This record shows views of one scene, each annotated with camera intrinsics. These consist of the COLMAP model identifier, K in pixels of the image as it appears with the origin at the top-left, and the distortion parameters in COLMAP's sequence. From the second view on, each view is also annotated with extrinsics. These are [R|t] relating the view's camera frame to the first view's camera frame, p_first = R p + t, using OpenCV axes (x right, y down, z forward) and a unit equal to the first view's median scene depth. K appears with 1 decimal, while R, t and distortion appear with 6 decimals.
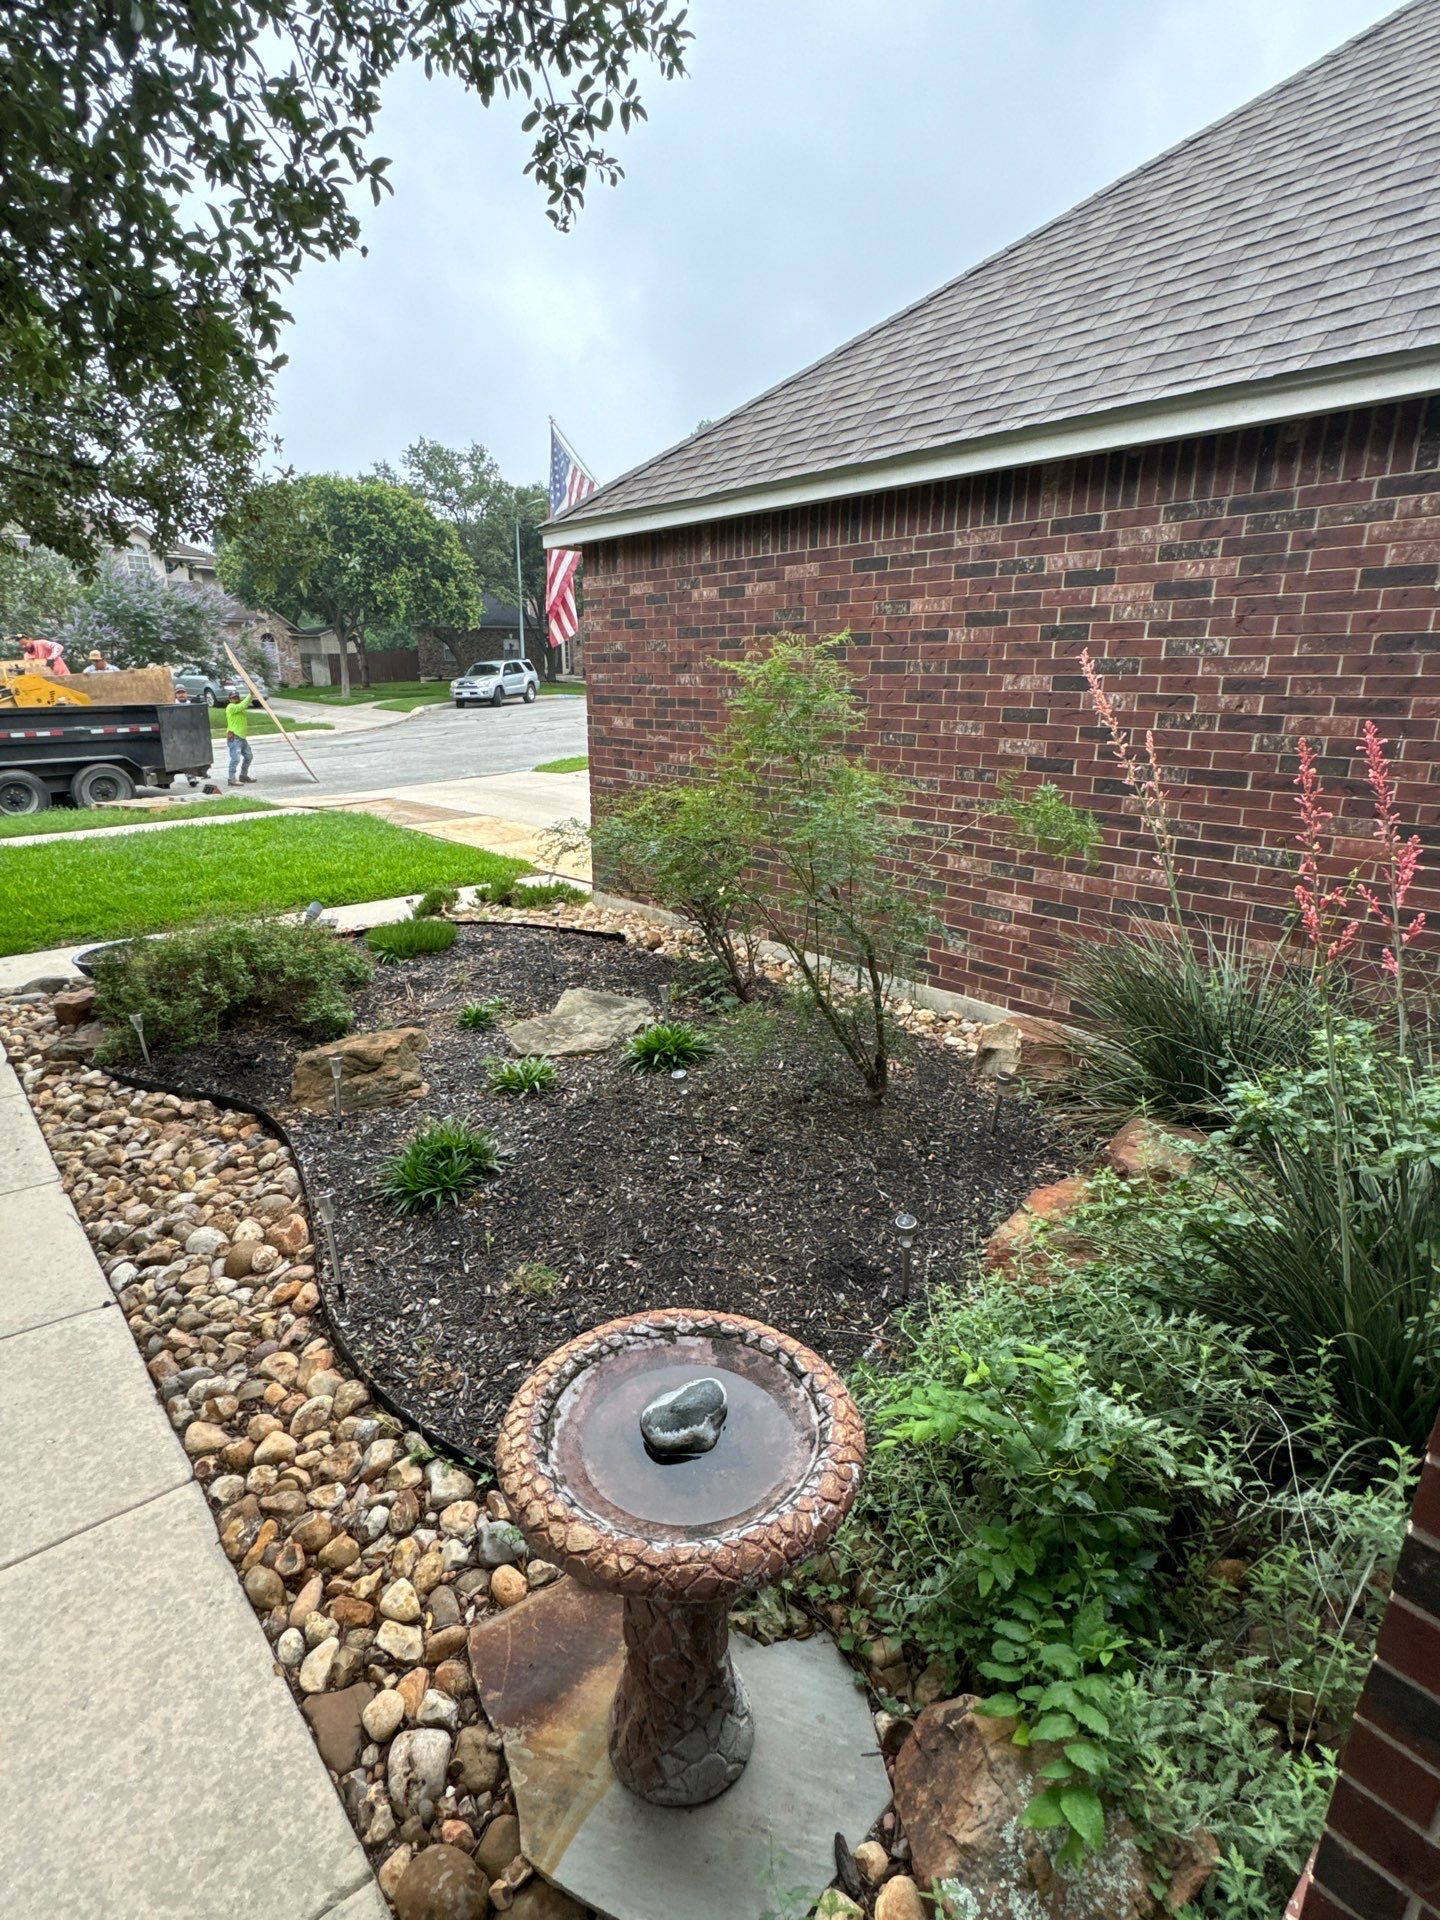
lens RADIAL K [[952.0, 0, 722.2], [0, 952.0, 959.5], [0, 0, 1]] dist [-0.000871, -0.000236]
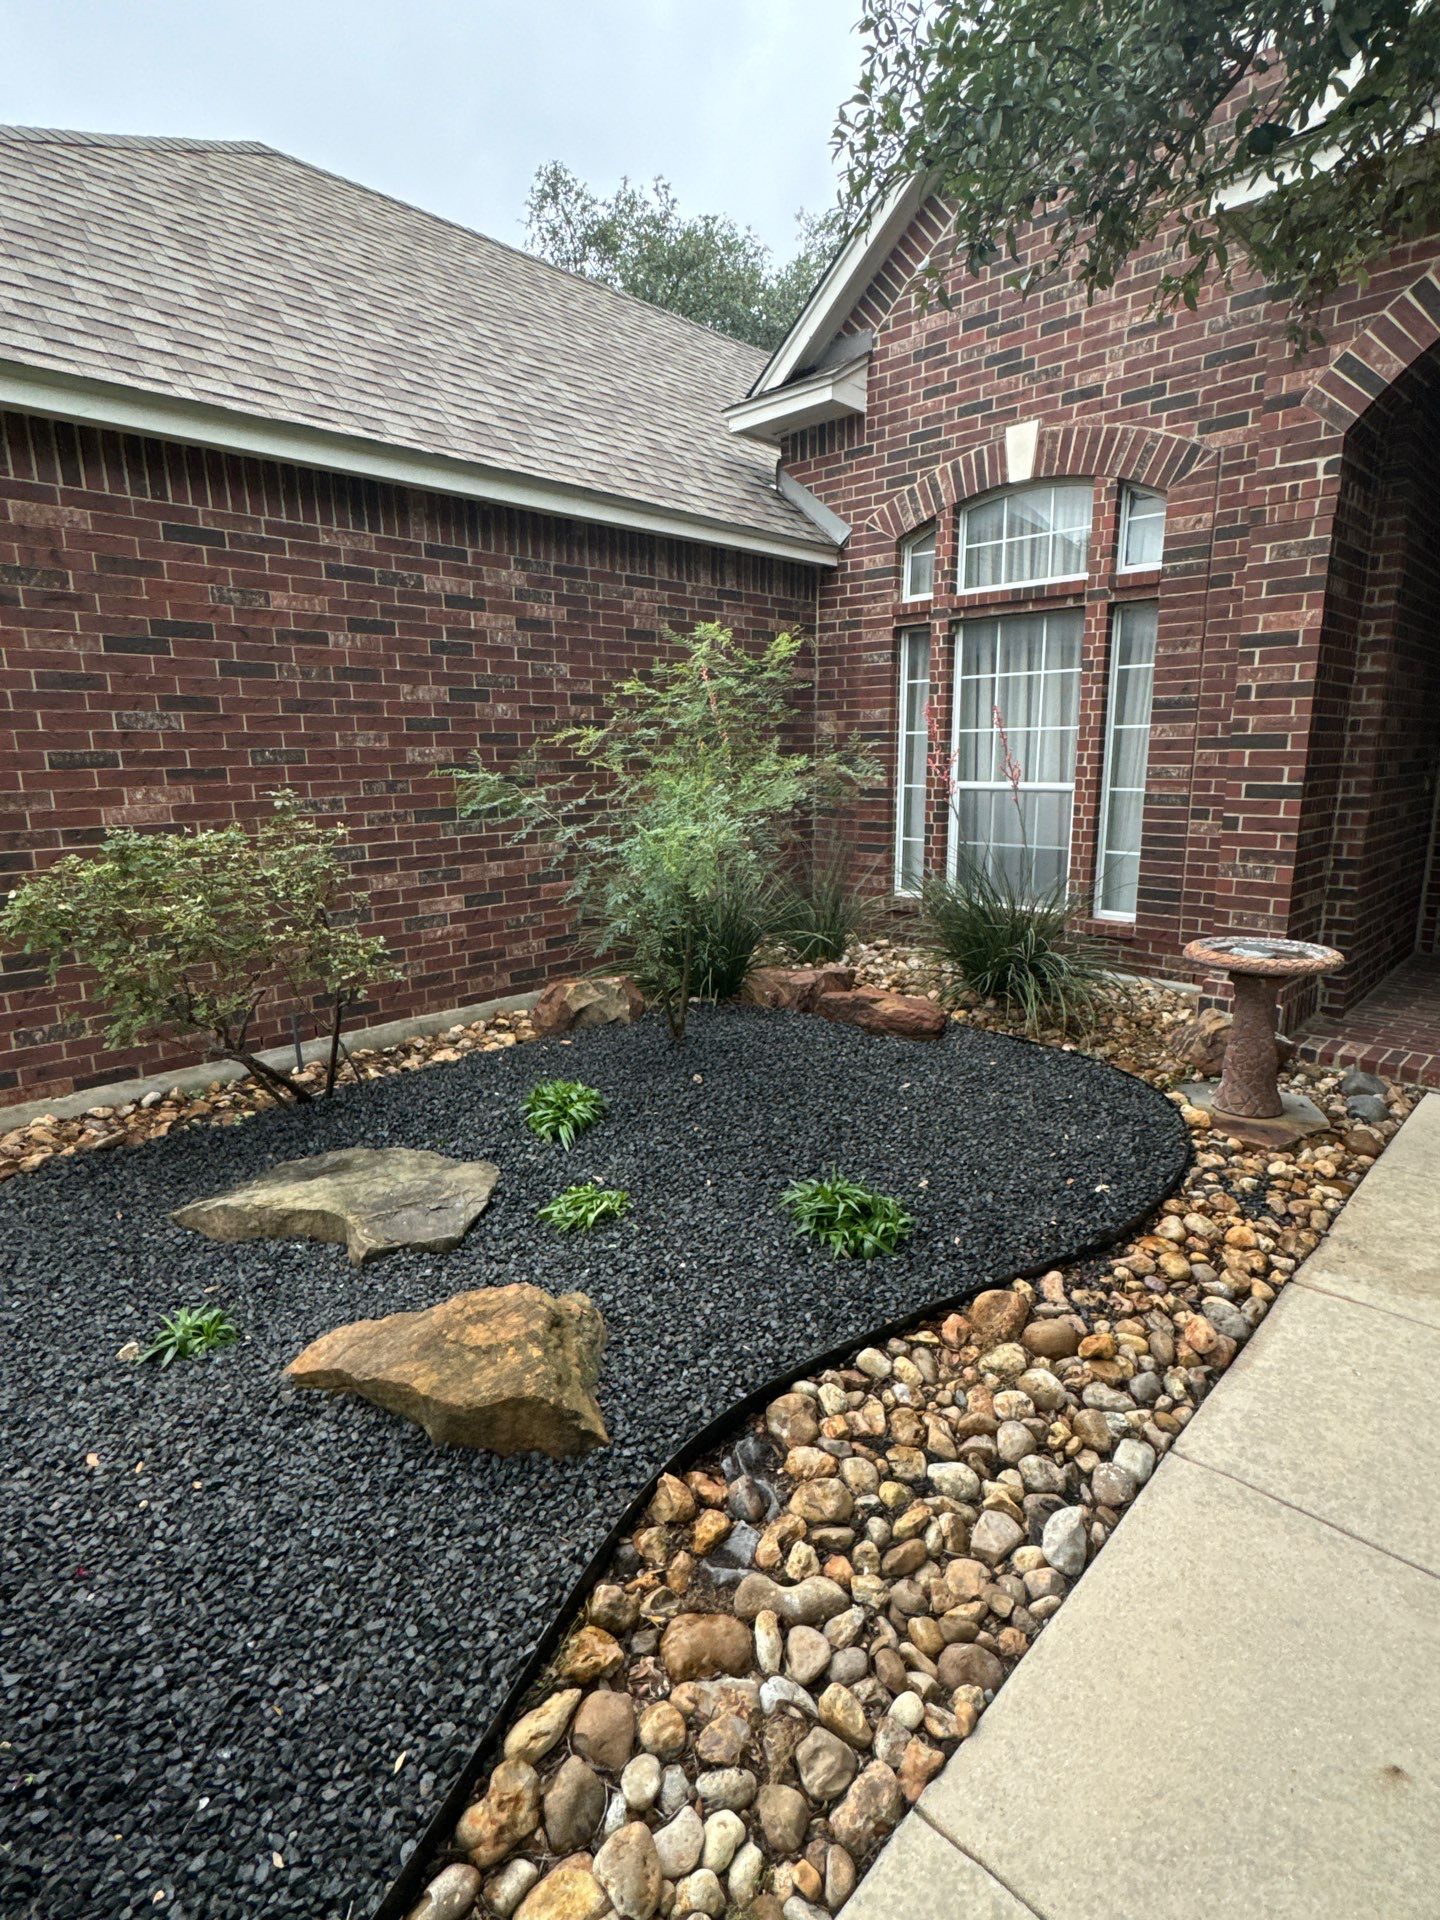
lens RADIAL K [[976.9, 0, 723.7], [0, 976.9, 959.5], [0, 0, 1]] dist [-0.003591, 0.001550]
pose [[-0.077283, -0.213825, 0.973810, -0.959169], [0.293826, 0.928468, 0.227187, -0.196993], [-0.952729, 0.303689, -0.008927, 0.930710]]
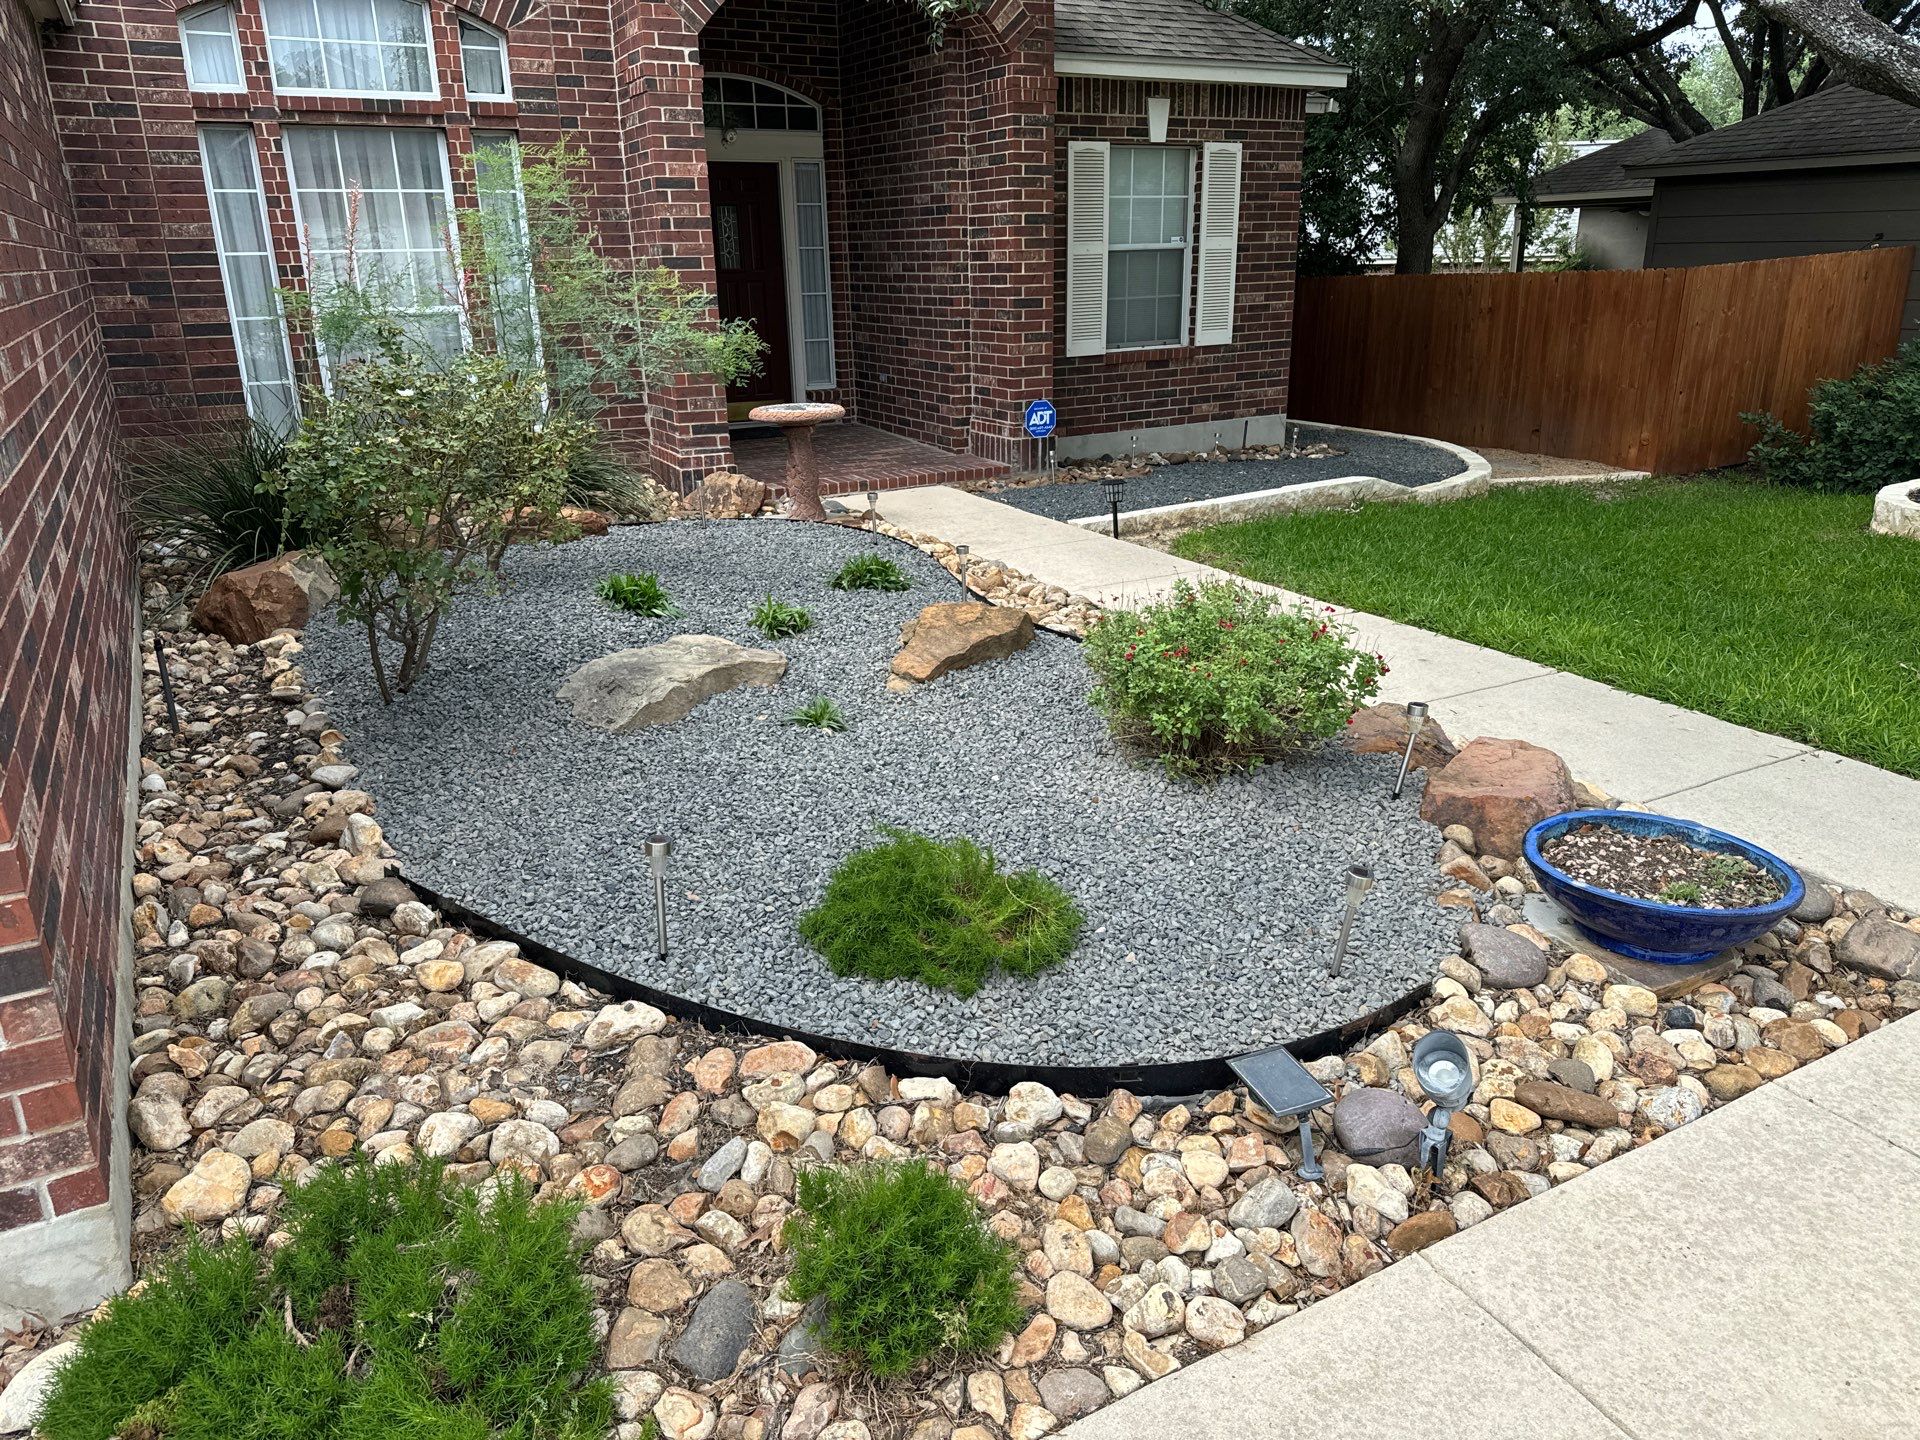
lens RADIAL K [[1347.4, 0, 963.1], [0, 1347.4, 705.9], [0, 0, 1]] dist [0.041573, -0.049041]
pose [[-0.977443, -0.056018, 0.203634, -0.715806], [0.071382, 0.819816, 0.568161, -0.598058], [-0.198770, 0.569881, -0.797325, 2.252736]]
